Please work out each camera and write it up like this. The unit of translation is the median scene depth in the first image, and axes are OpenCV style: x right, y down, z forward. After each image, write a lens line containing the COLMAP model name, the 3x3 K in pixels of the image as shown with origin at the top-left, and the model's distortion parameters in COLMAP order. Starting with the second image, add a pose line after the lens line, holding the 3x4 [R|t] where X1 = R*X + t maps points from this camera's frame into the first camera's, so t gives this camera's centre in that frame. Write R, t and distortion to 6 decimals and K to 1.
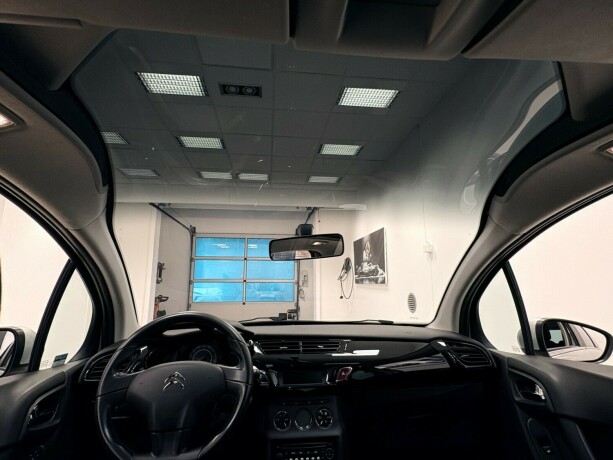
lens RADIAL K [[322.7, 0, 306.5], [0, 322.7, 230.0], [0, 0, 1]] dist [0.000140, 0.001935]
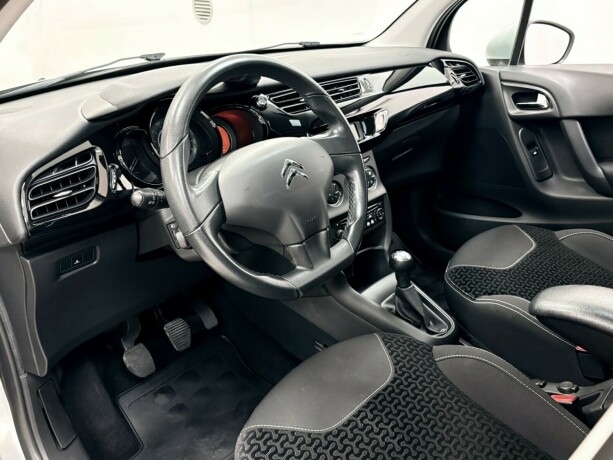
lens RADIAL K [[540.3, 0, 306.5], [0, 540.3, 230.0], [0, 0, 1]] dist [0.013889, 0.006189]
pose [[0.768664, -0.291350, 0.569448, -0.847044], [-0.089975, 0.832147, 0.547208, -0.003974], [-0.633294, -0.471855, 0.613427, 0.256065]]
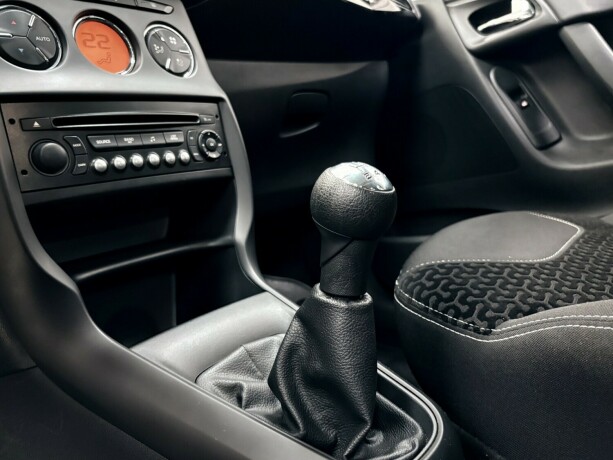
lens RADIAL K [[504.3, 0, 305.4], [0, 504.3, 239.0], [0, 0, 1]] dist [0.081079, -0.212651]
pose [[0.701813, -0.189507, 0.686692, -0.220297], [-0.050026, 0.948475, 0.312878, 0.610427], [-0.710602, -0.253935, 0.656172, 0.571541]]
